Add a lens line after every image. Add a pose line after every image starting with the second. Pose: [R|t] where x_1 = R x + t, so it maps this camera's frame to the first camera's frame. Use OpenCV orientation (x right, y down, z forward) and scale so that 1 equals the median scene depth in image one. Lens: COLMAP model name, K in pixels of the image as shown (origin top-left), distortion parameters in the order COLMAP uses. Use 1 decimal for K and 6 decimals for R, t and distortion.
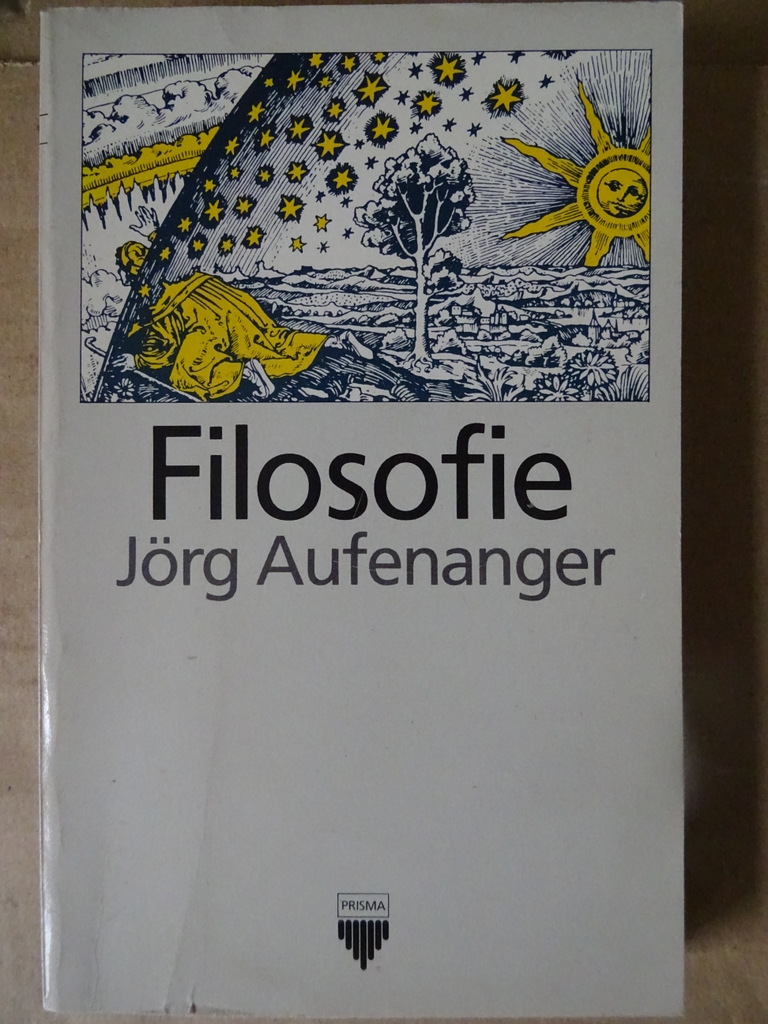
lens RADIAL K [[731.0, 0, 375.6], [0, 731.0, 513.2], [0, 0, 1]] dist [0.003755, -0.008462]
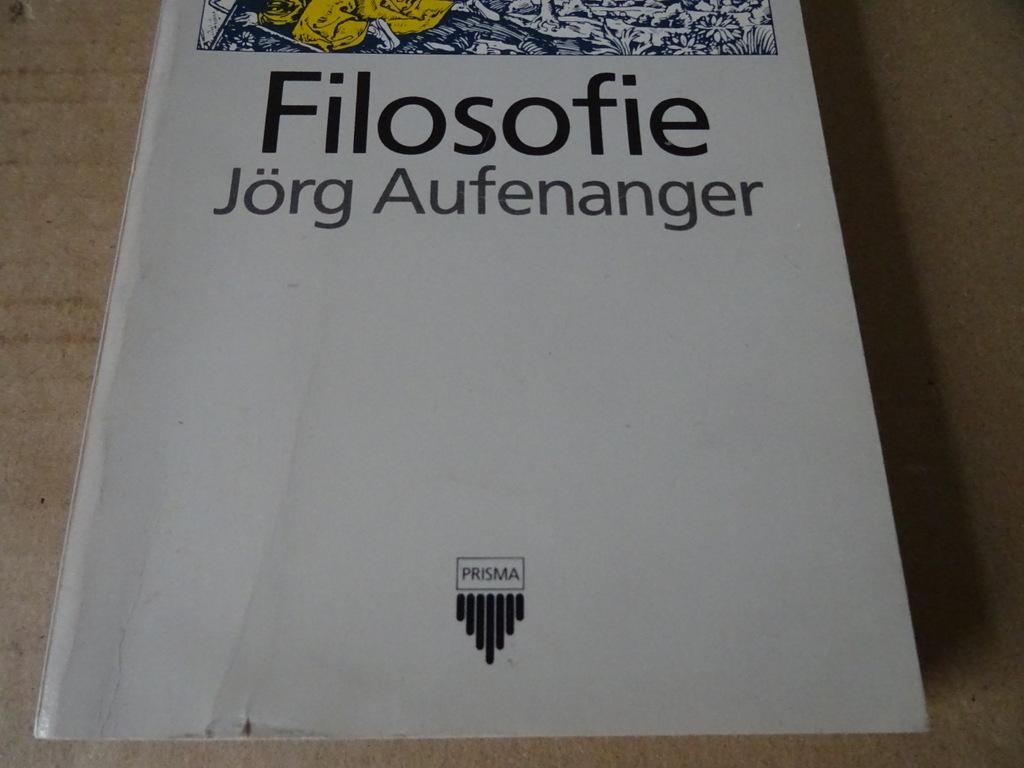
lens RADIAL K [[734.5, 0, 512.0], [0, 734.5, 384.0], [0, 0, 1]] dist [0.026932, -0.034103]
pose [[0.999165, -0.003968, 0.040653, -0.029831], [0.017088, 0.944594, -0.327796, 0.590474], [-0.037100, 0.328217, 0.943874, 0.210692]]
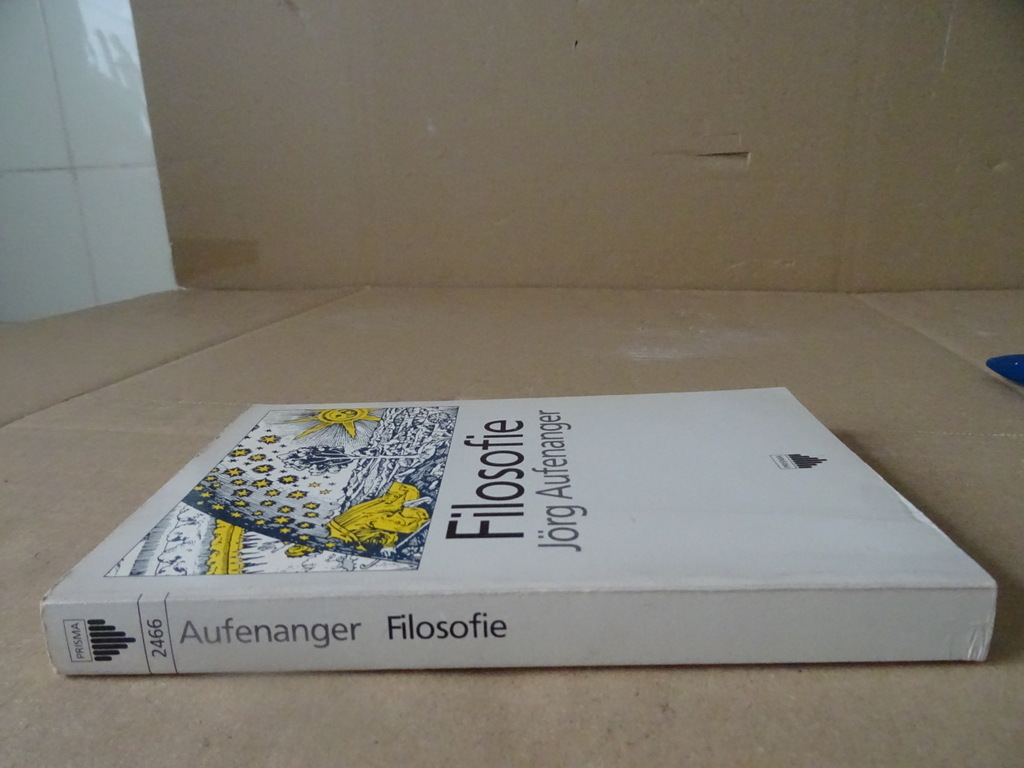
lens RADIAL K [[752.5, 0, 512.0], [0, 752.5, 384.0], [0, 0, 1]] dist [0.001593, 0.001418]
pose [[0.016580, -0.283331, 0.958879, -1.415442], [0.999567, -0.018632, -0.022789, 0.022668], [0.024323, 0.958841, 0.282899, 0.409609]]
